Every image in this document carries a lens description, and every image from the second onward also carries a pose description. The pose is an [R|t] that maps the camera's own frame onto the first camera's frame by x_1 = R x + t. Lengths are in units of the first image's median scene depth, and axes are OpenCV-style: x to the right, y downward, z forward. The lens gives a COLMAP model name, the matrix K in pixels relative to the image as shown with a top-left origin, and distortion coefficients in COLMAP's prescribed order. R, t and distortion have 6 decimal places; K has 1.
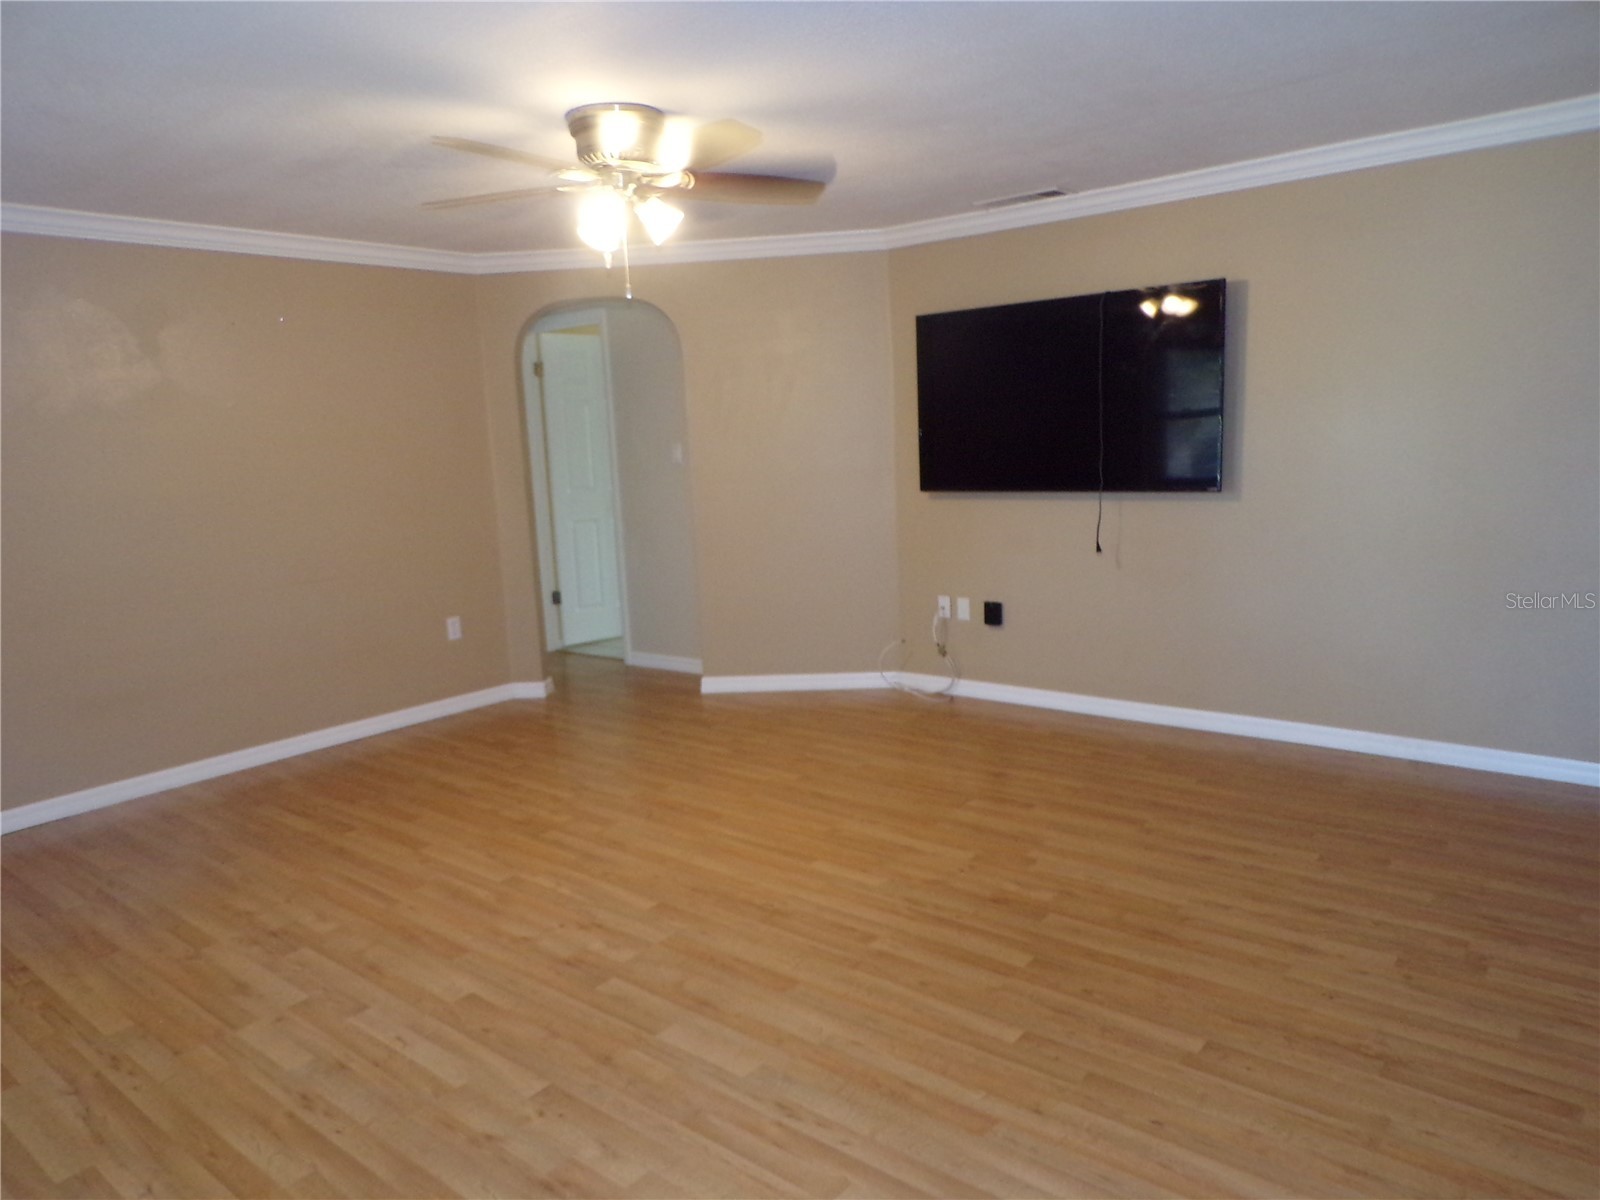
lens RADIAL K [[1100.7, 0, 831.9], [0, 1100.7, 600.4], [0, 0, 1]] dist [0.003629, 0.024659]
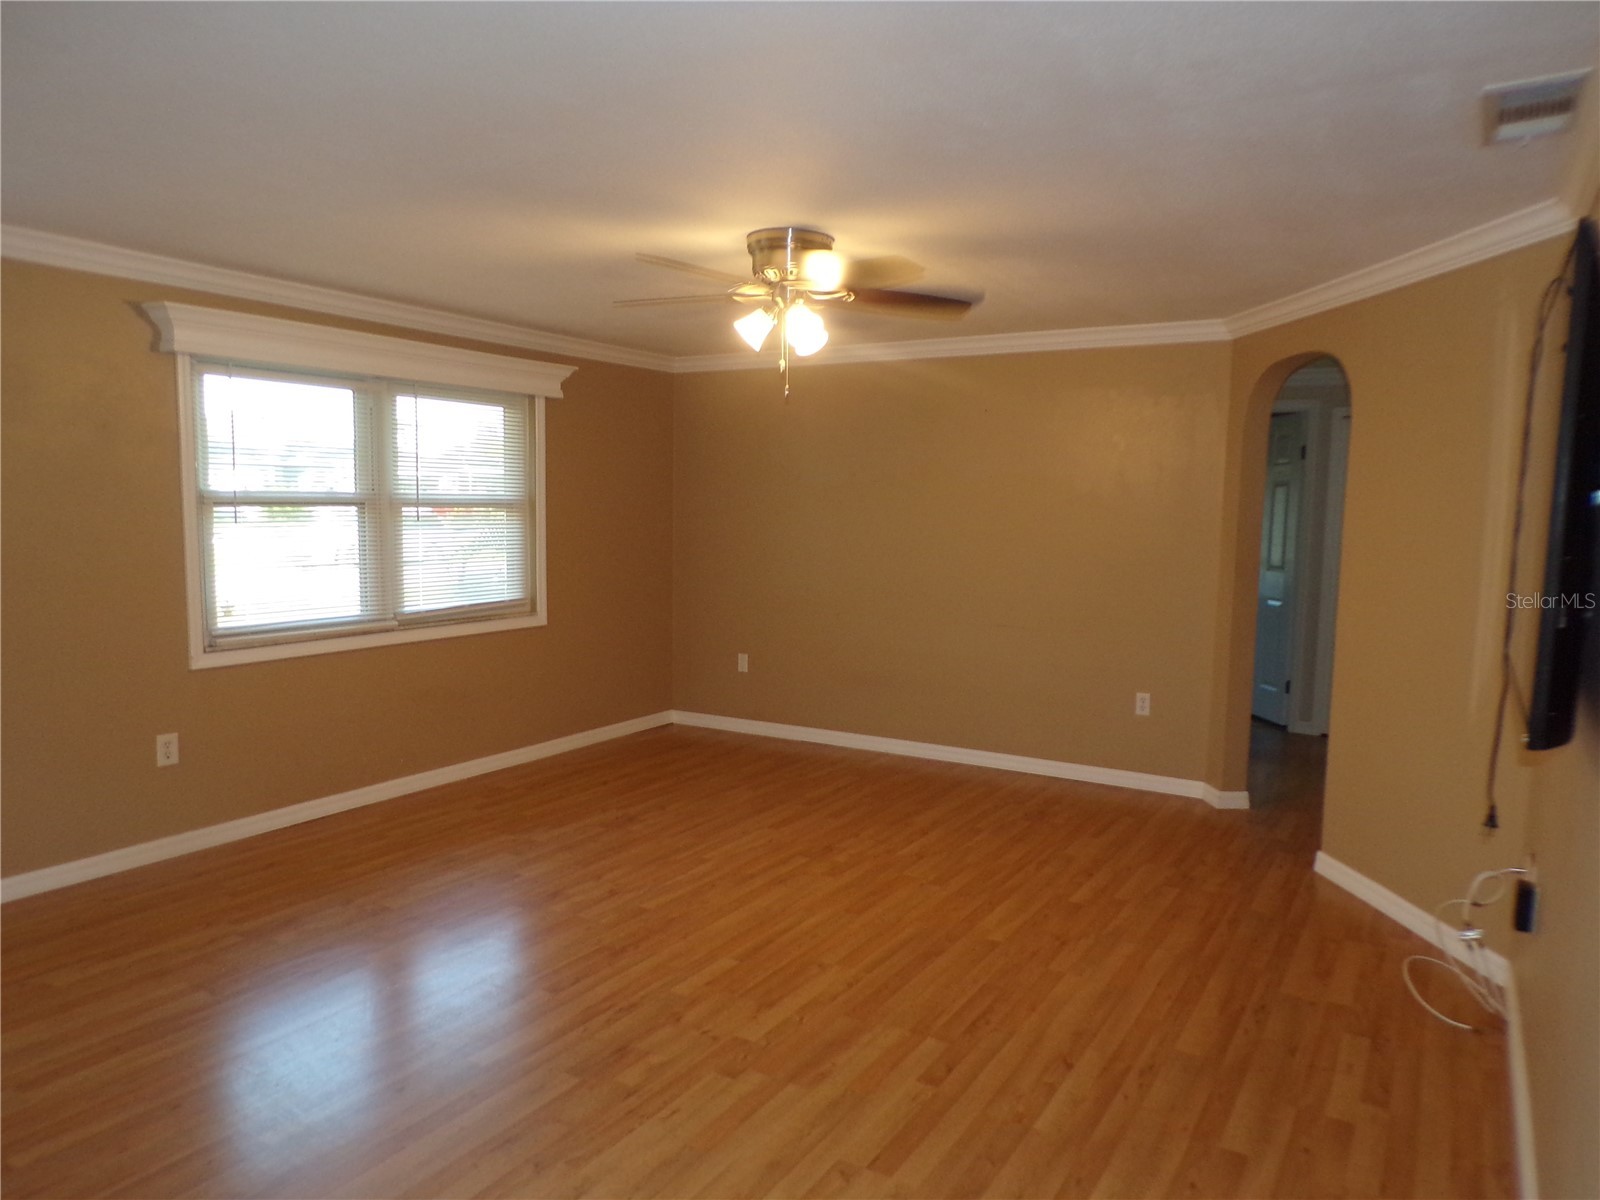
lens RADIAL K [[1100.7, 0, 831.9], [0, 1100.7, 600.4], [0, 0, 1]] dist [0.003629, 0.024659]
pose [[0.159562, 0.149423, -0.975814, 0.898267], [-0.183019, 0.975820, 0.119498, -0.213373], [0.970074, 0.159525, 0.183051, 0.813408]]
